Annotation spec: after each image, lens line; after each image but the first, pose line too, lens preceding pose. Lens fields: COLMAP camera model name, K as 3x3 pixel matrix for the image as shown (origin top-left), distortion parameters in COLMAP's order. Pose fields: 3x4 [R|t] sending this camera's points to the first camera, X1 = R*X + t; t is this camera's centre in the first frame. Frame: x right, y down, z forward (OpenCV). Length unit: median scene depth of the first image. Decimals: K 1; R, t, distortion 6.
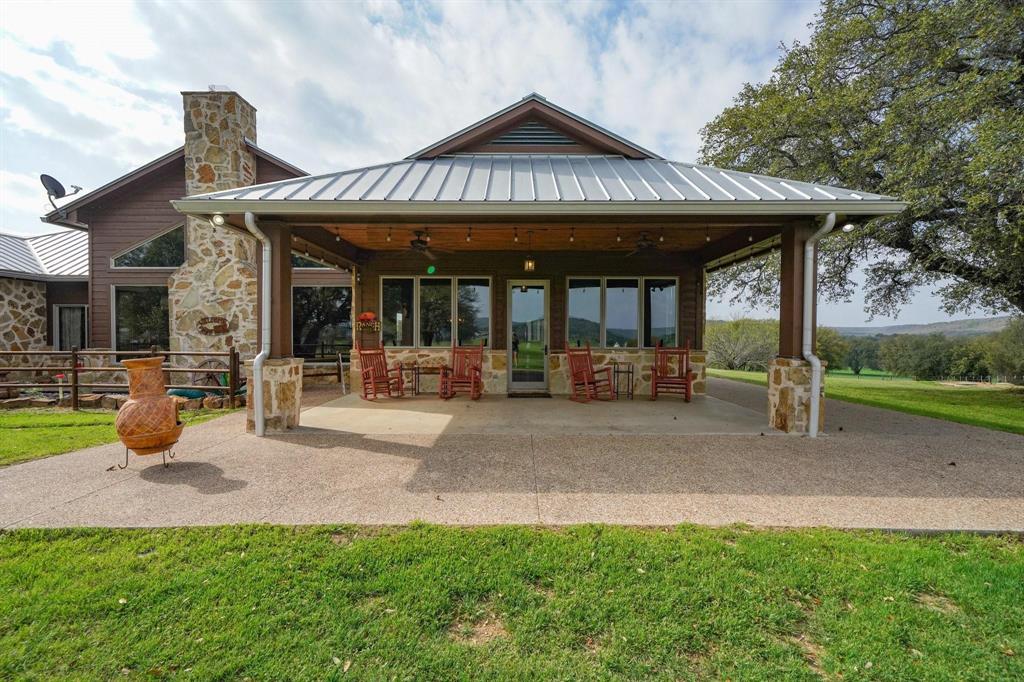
lens RADIAL K [[464.9, 0, 510.2], [0, 464.9, 339.2], [0, 0, 1]] dist [0.002216, 0.000599]
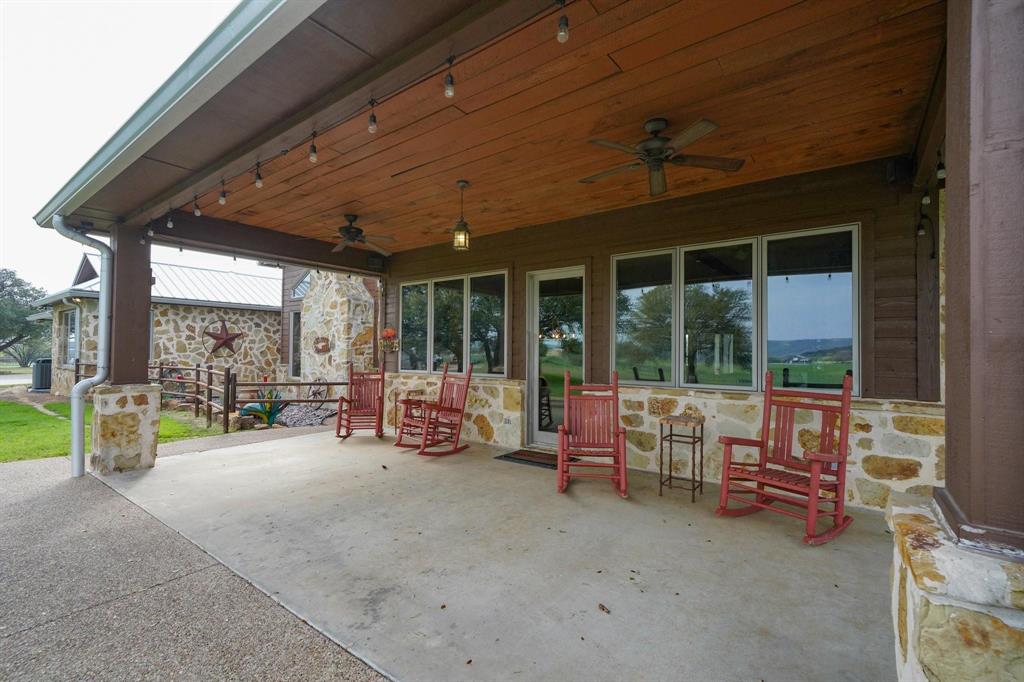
lens RADIAL K [[464.9, 0, 510.9], [0, 464.9, 345.3], [0, 0, 1]] dist [0.002216, 0.000599]
pose [[0.778786, -0.003980, -0.627277, 0.354437], [-0.016307, 0.999513, -0.026588, -0.007861], [0.627078, 0.030935, 0.778342, 0.449537]]
